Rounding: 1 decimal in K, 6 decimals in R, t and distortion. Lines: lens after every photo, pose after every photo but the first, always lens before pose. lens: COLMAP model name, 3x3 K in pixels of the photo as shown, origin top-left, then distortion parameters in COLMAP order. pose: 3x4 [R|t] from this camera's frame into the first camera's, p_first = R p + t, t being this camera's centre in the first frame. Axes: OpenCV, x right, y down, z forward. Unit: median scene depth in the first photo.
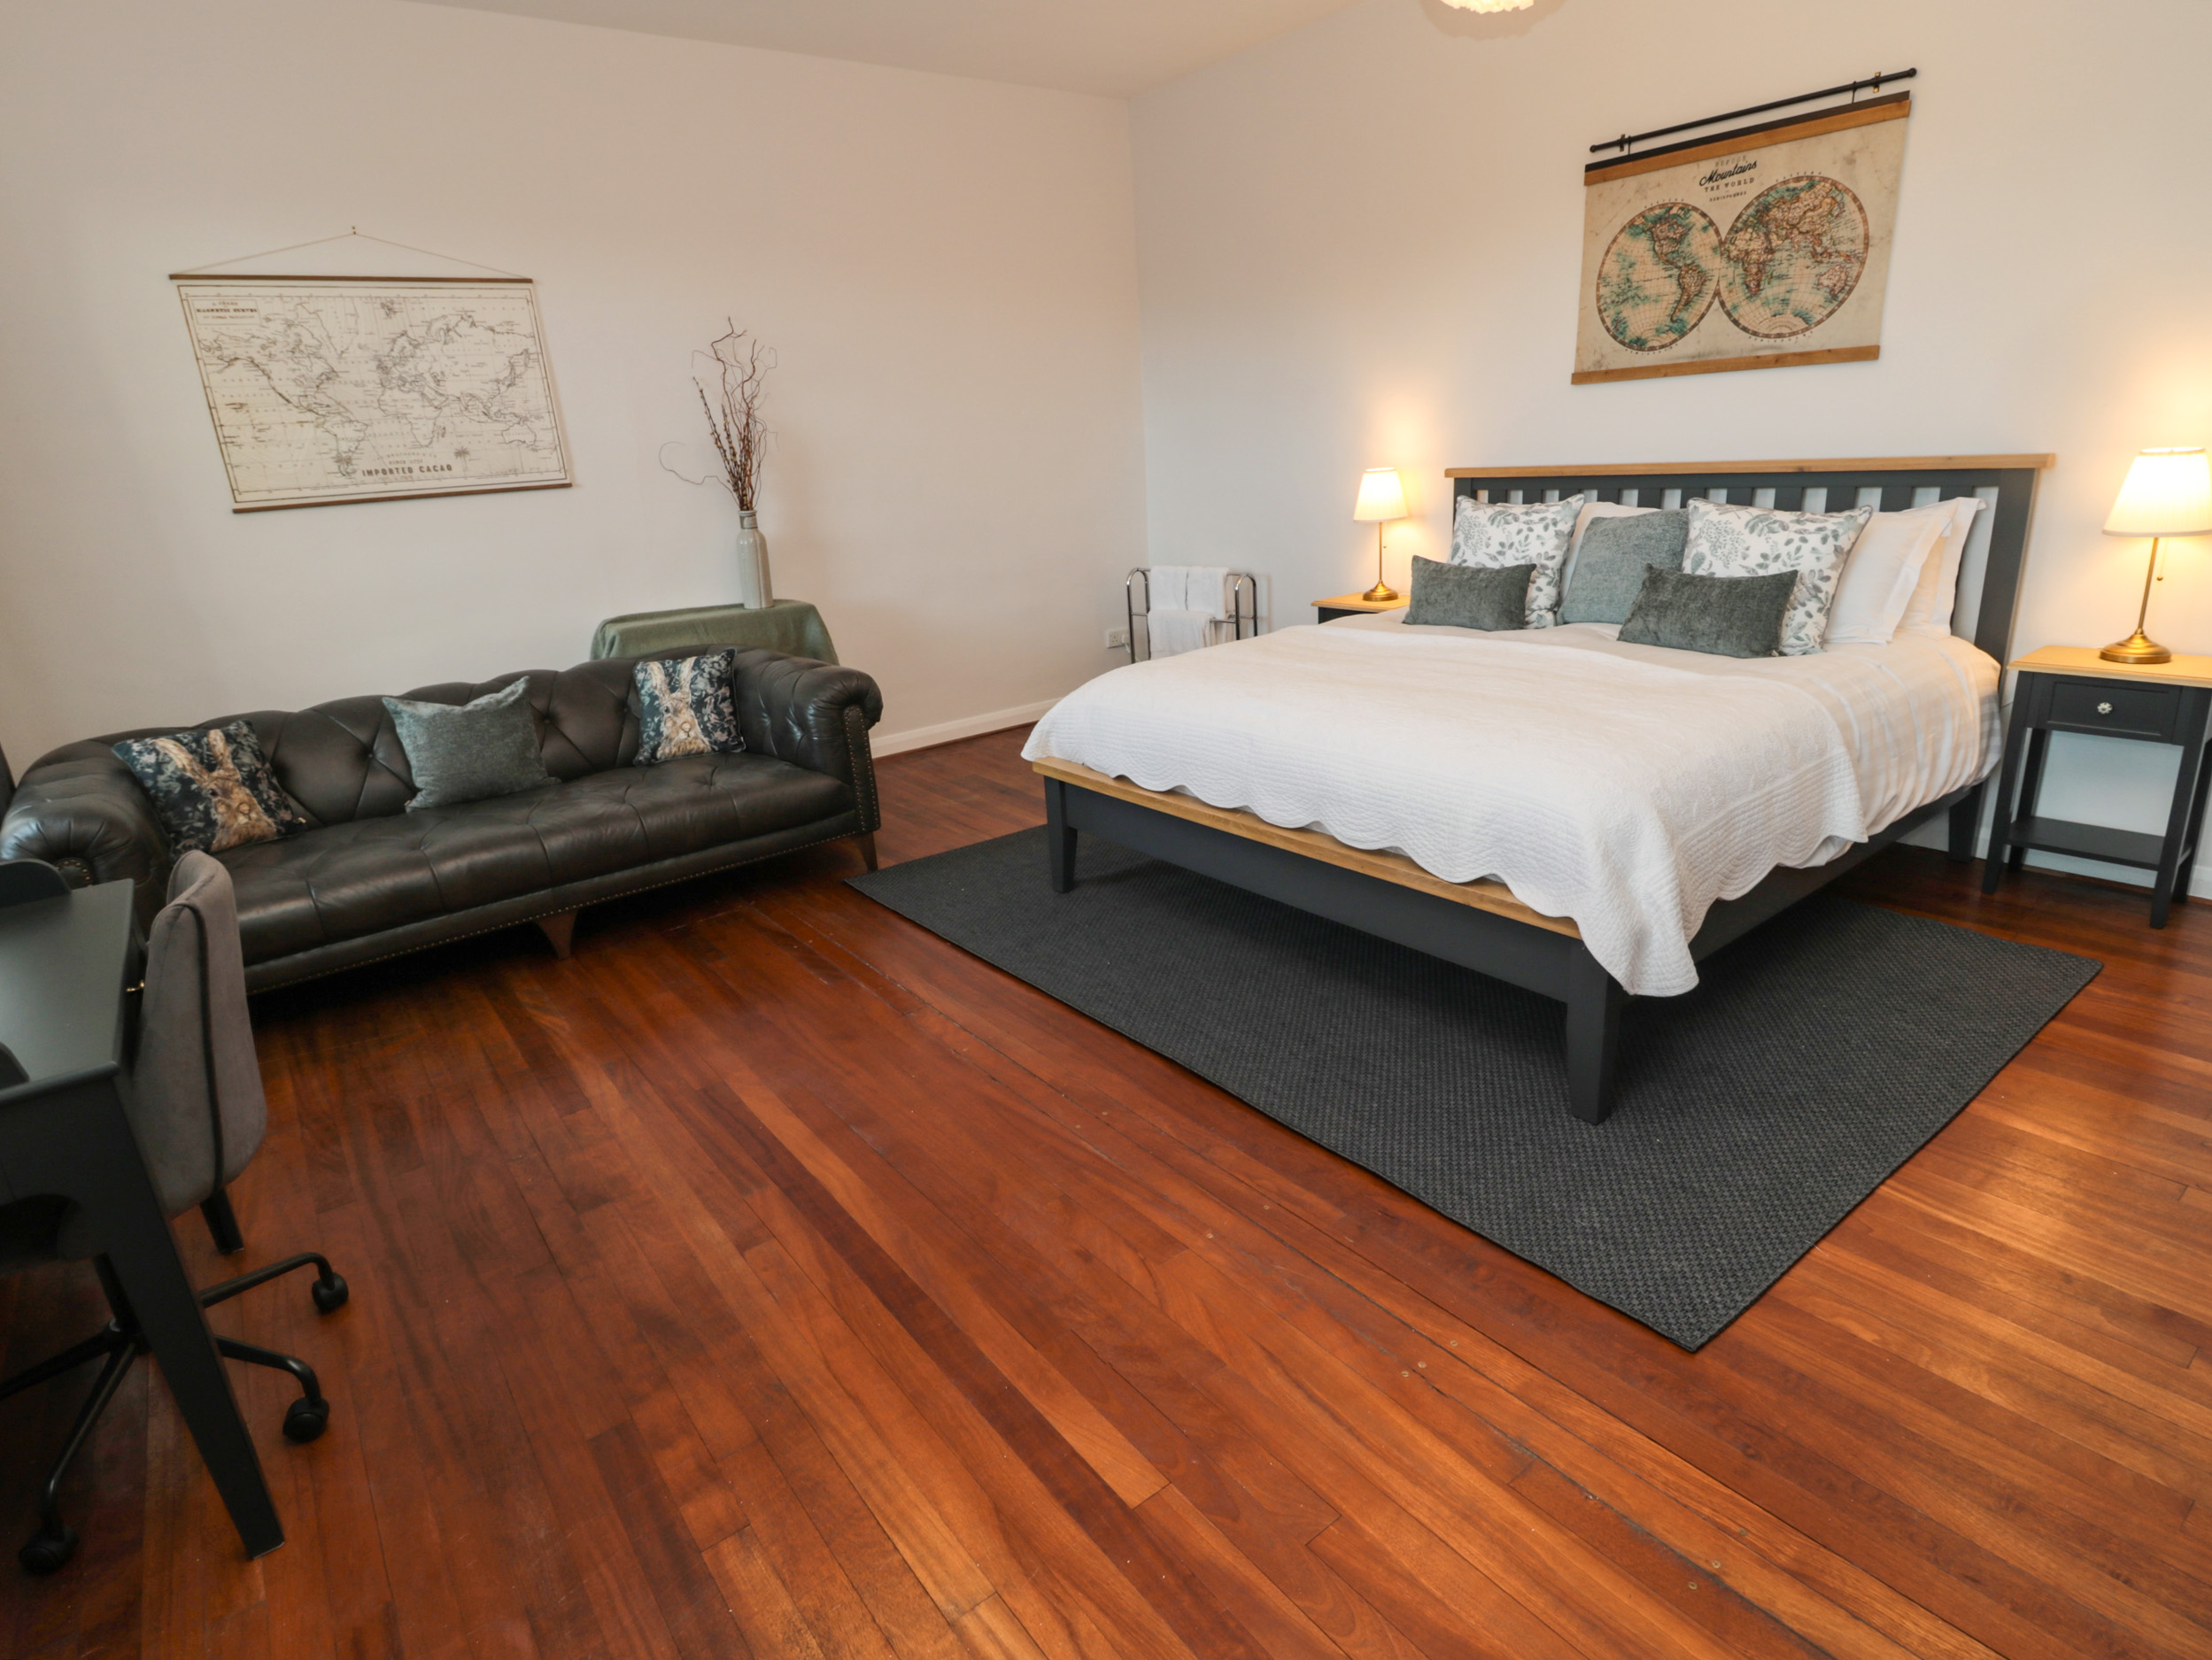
lens RADIAL K [[1199.7, 0, 1106.0], [0, 1199.7, 813.0], [0, 0, 1]] dist [0.001514, -0.017552]
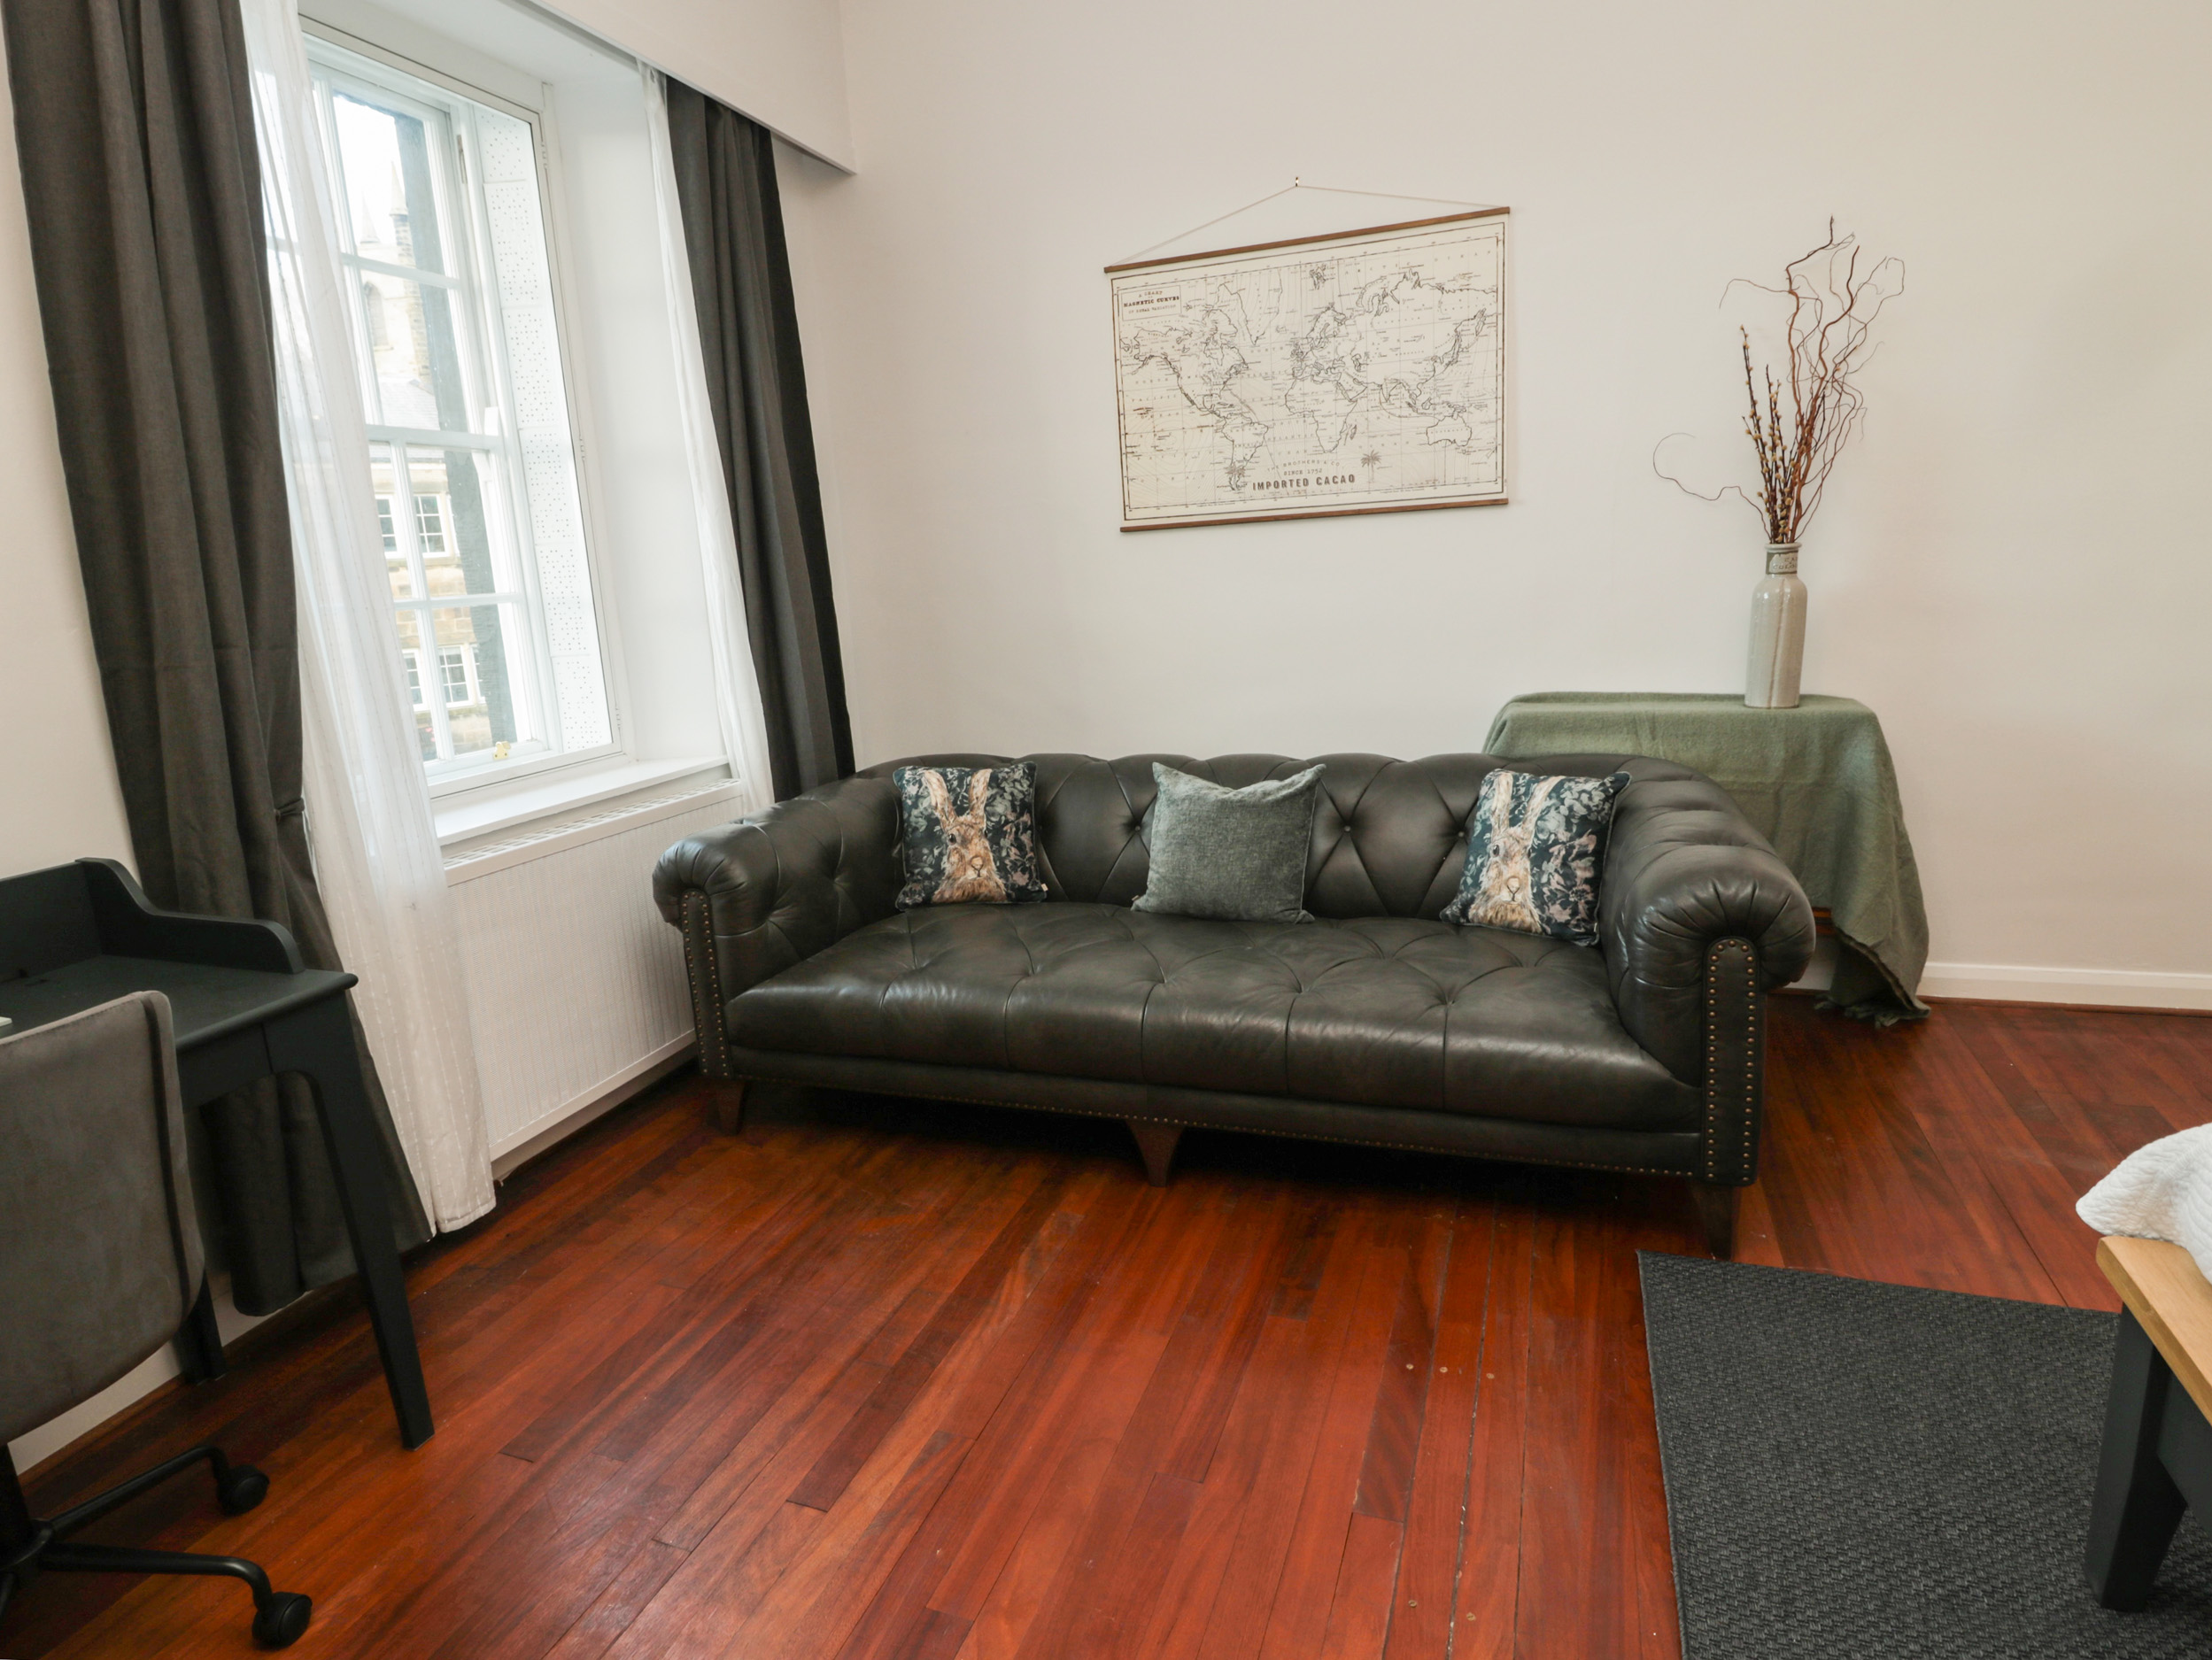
lens RADIAL K [[1199.7, 0, 1106.0], [0, 1199.7, 813.0], [0, 0, 1]] dist [0.001514, -0.017552]
pose [[0.530536, 0.203449, -0.822885, 0.044654], [-0.225222, 0.969710, 0.094543, -0.123837], [0.817194, 0.135174, 0.560287, 0.492850]]
